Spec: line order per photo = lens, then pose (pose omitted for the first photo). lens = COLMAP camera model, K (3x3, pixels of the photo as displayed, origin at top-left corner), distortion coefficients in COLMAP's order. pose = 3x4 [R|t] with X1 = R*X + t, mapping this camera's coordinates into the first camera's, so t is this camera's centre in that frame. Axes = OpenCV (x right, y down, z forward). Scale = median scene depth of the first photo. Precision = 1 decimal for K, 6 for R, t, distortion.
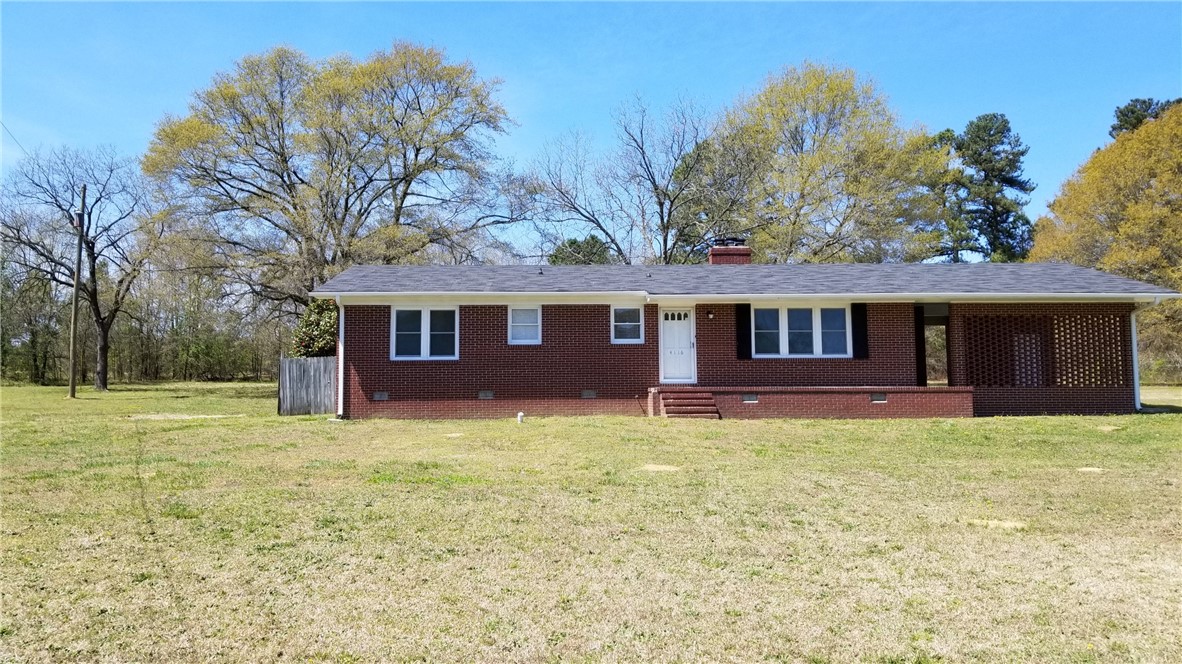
lens RADIAL K [[942.3, 0, 581.7], [0, 942.3, 319.2], [0, 0, 1]] dist [0.084207, -0.131404]
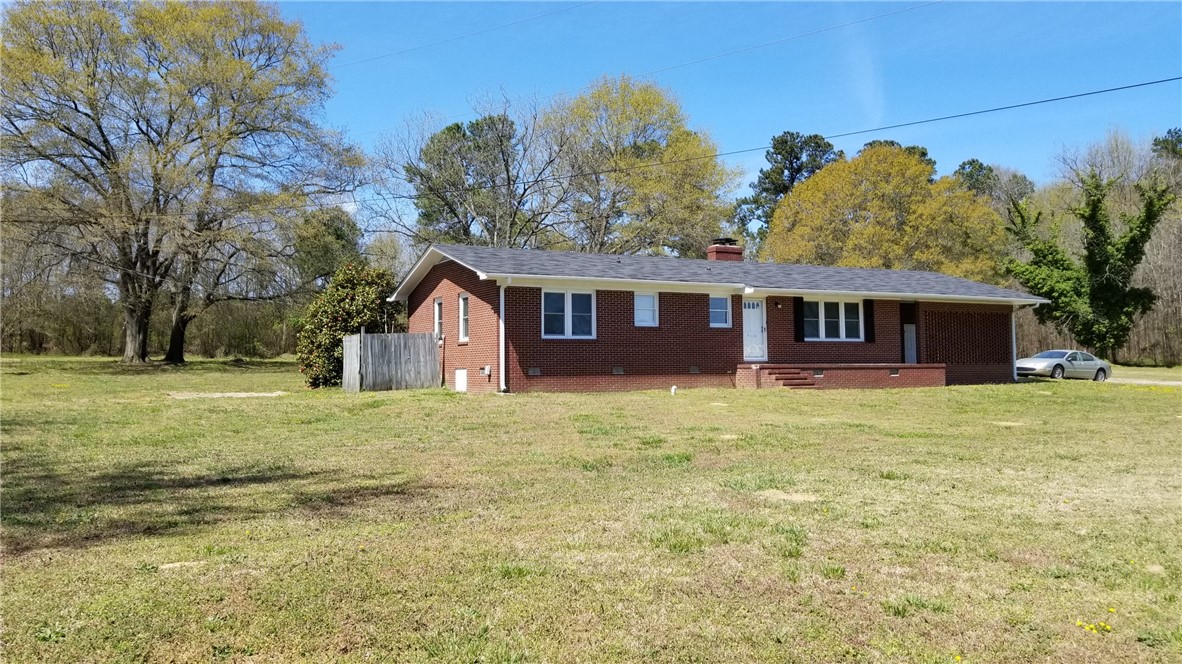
lens RADIAL K [[942.3, 0, 586.9], [0, 942.3, 335.5], [0, 0, 1]] dist [0.084207, -0.131404]
pose [[0.896950, 0.015460, 0.441862, -0.624338], [-0.033574, 0.998885, 0.033202, 0.002591], [-0.440856, -0.044616, 0.896468, 0.013559]]
